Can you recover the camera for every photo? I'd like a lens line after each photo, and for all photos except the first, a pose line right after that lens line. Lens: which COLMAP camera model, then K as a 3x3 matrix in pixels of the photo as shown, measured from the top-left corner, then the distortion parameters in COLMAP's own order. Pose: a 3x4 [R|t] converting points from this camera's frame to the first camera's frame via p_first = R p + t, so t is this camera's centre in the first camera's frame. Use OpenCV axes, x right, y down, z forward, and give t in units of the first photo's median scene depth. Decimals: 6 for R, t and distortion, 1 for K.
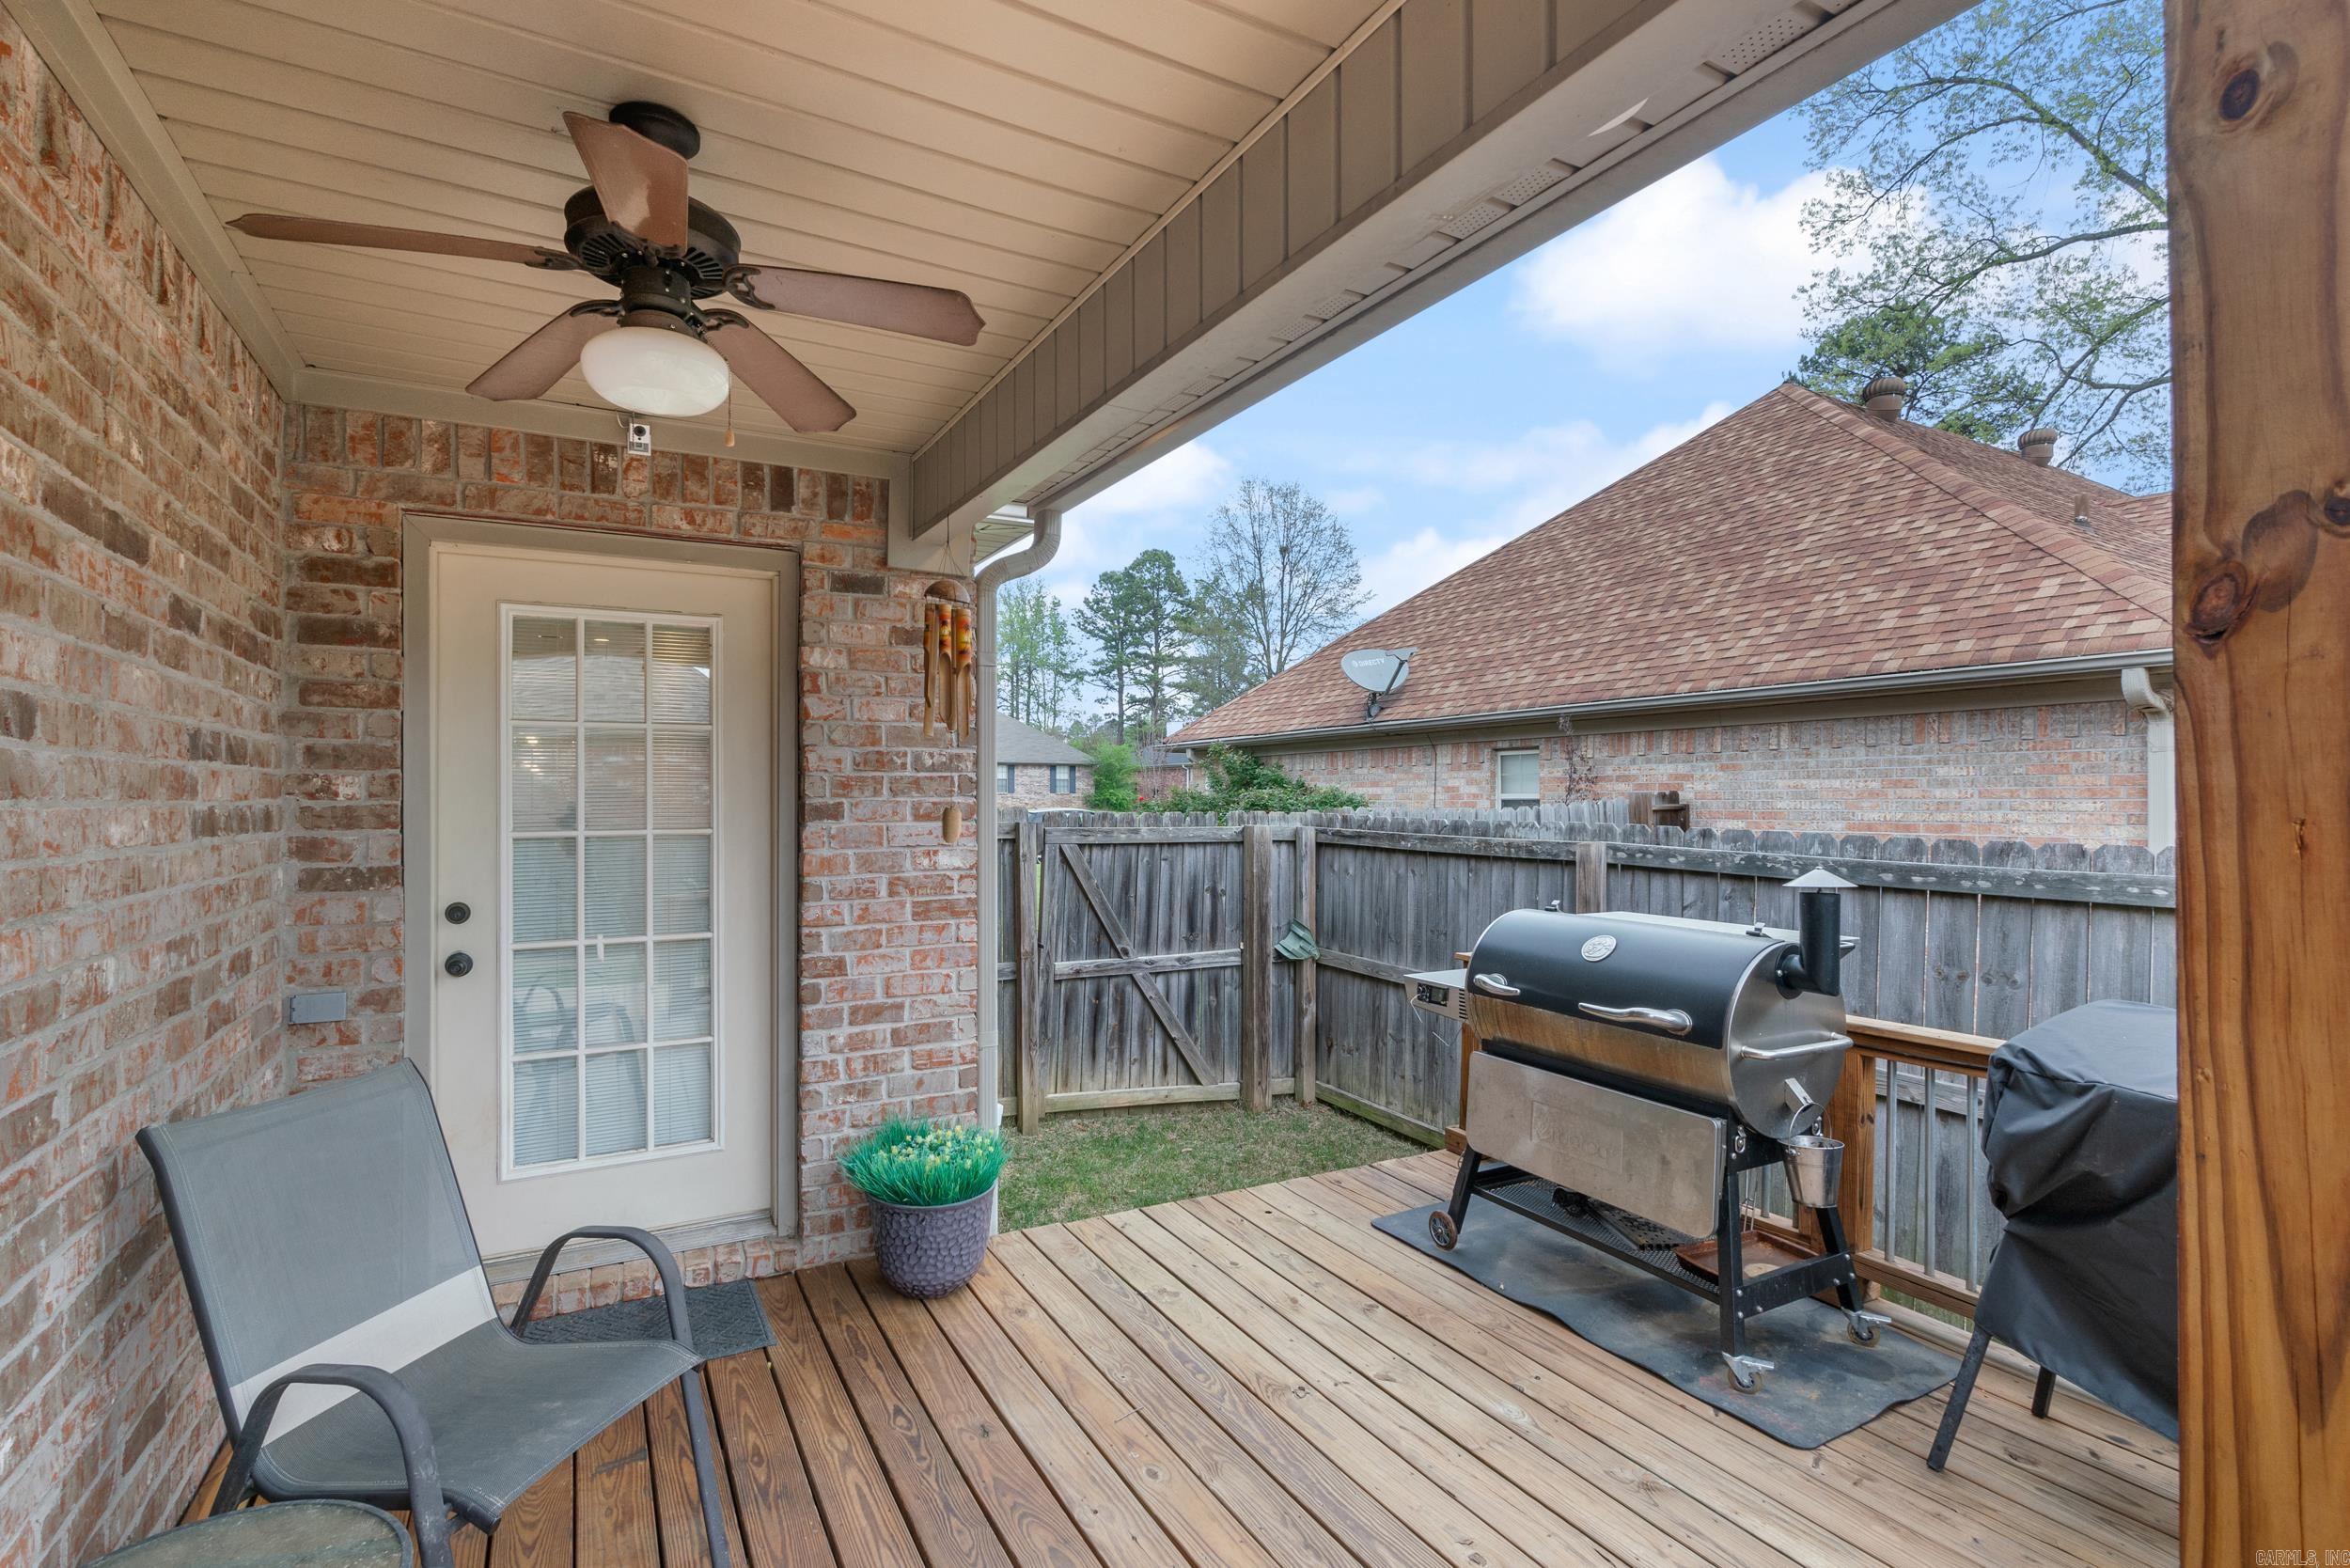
lens RADIAL K [[1090.6, 0, 1170.6], [0, 1090.6, 776.6], [0, 0, 1]] dist [-0.006898, 0.001571]
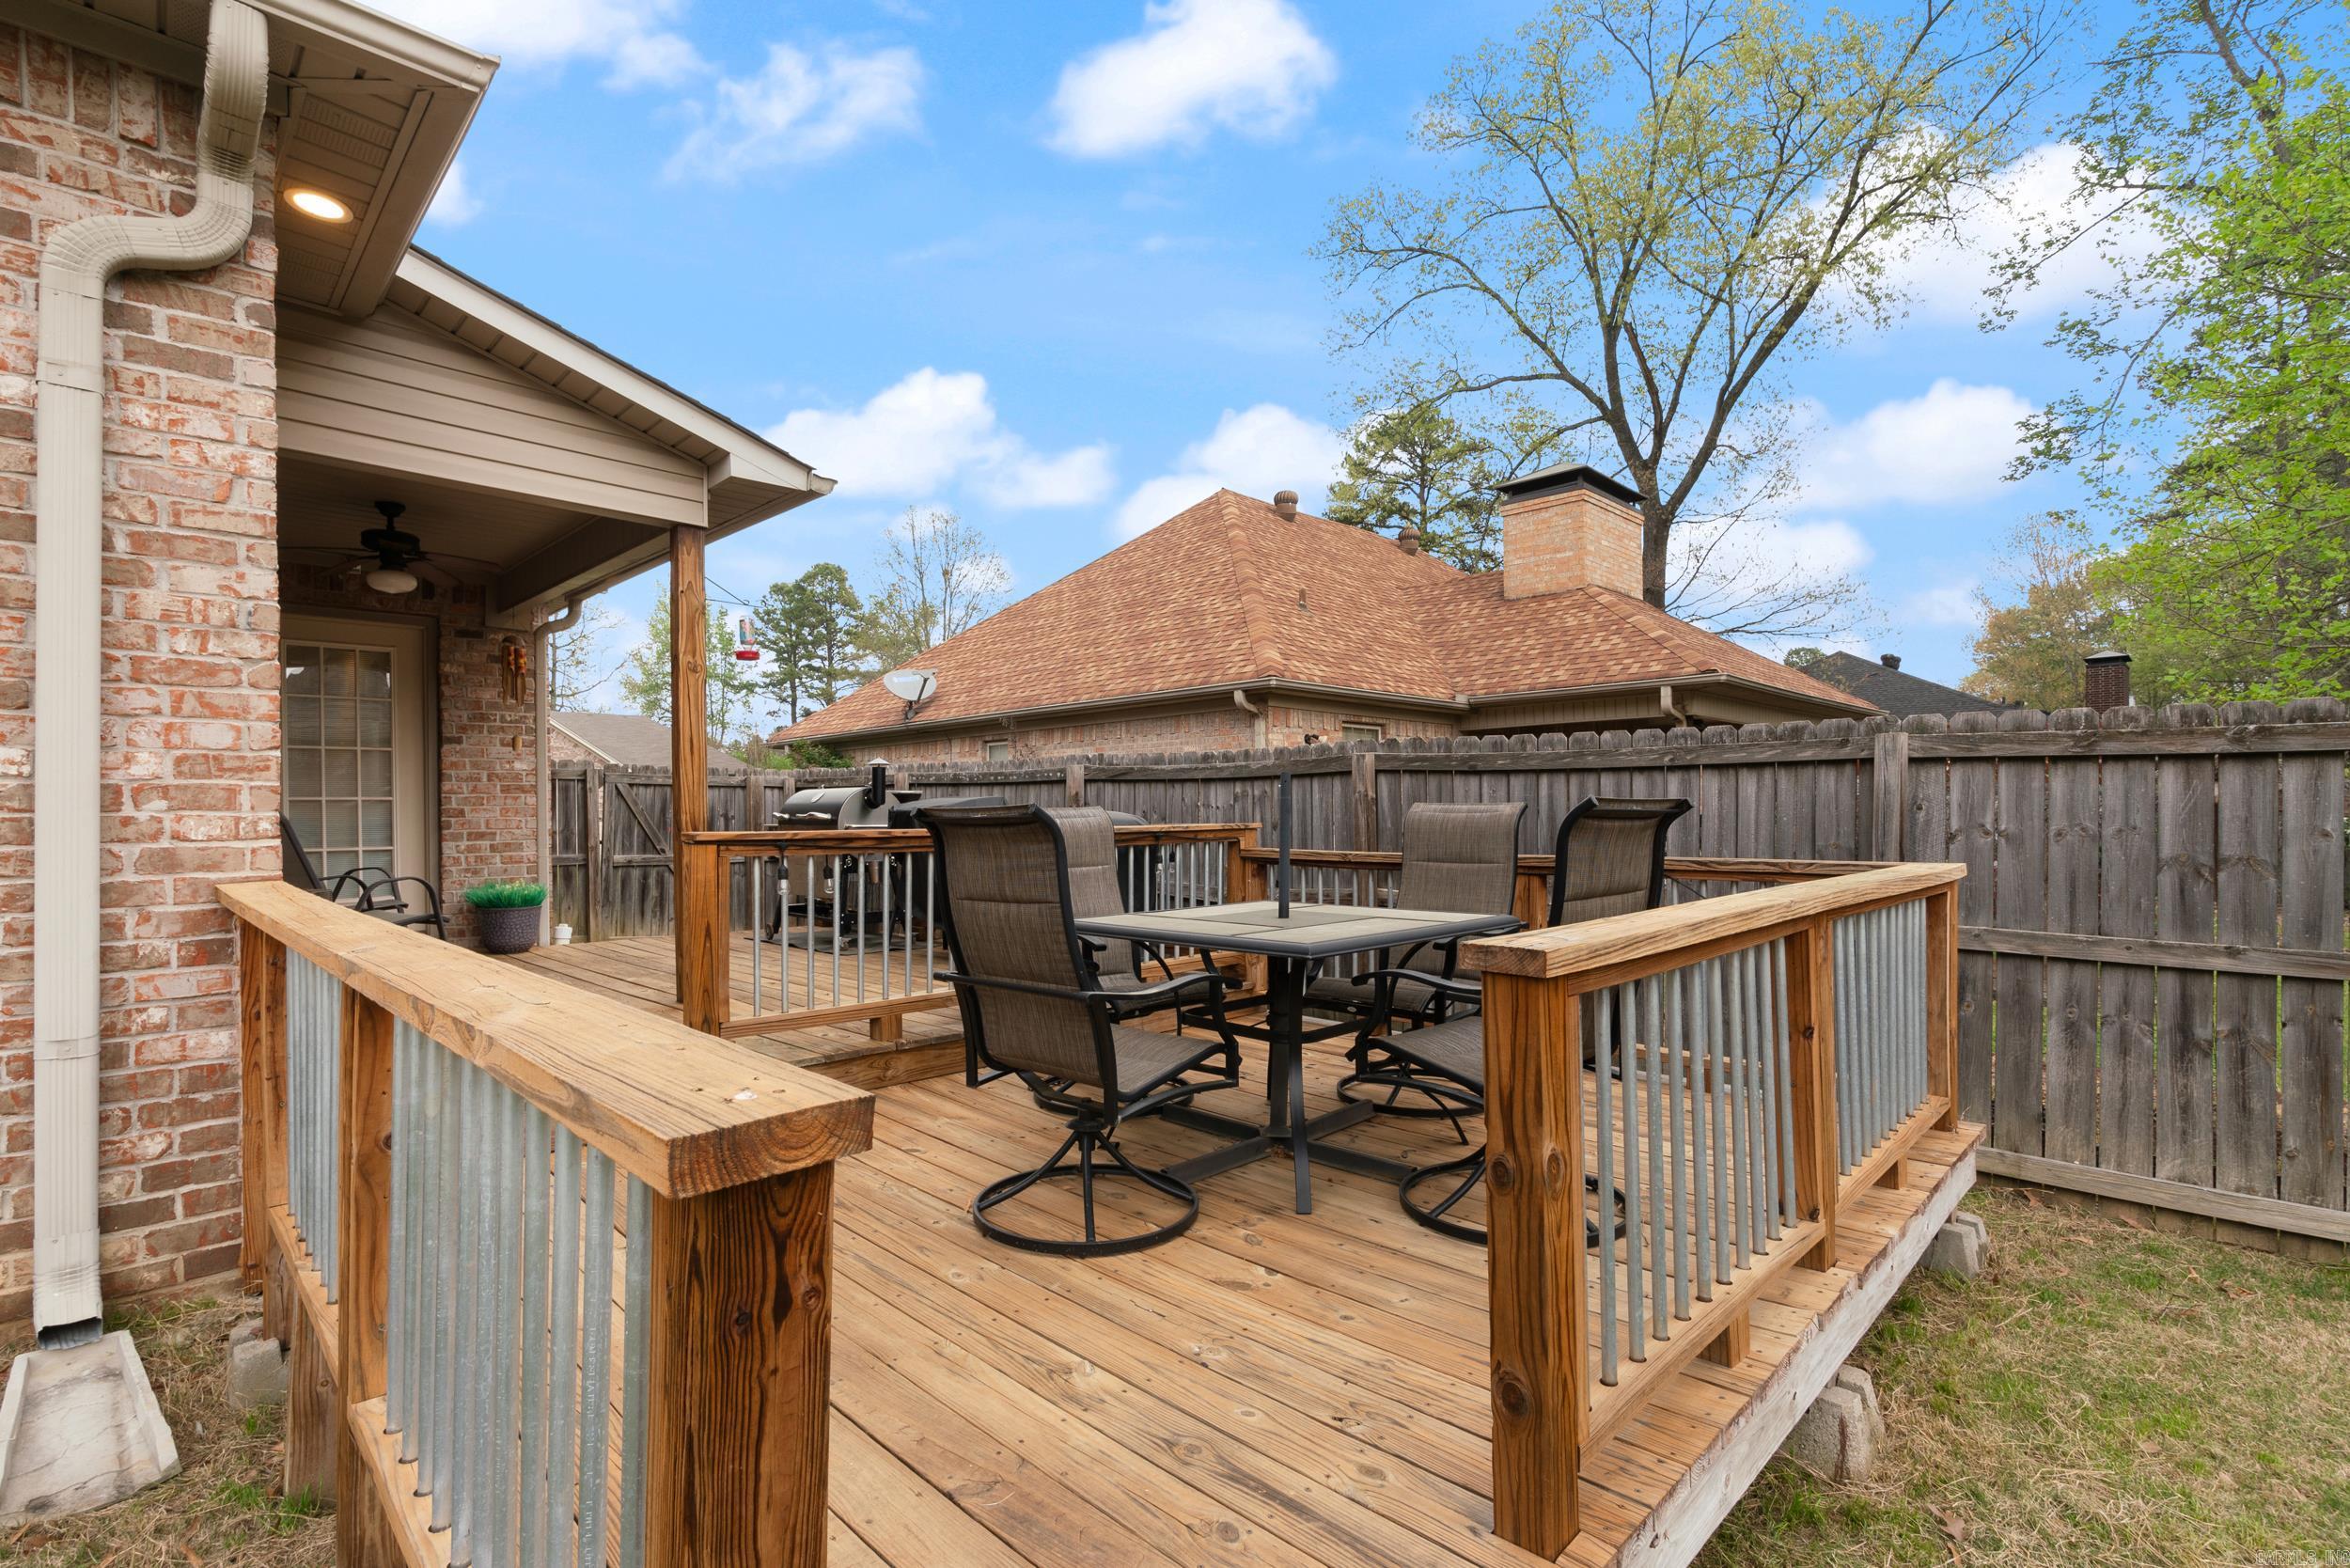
lens RADIAL K [[1090.6, 0, 1172.5], [0, 1090.6, 805.7], [0, 0, 1]] dist [-0.006898, 0.001571]
pose [[0.962314, -0.006552, 0.271862, 0.137030], [0.003806, 0.999936, 0.010626, 0.042761], [-0.271915, -0.009191, 0.962277, -0.428109]]
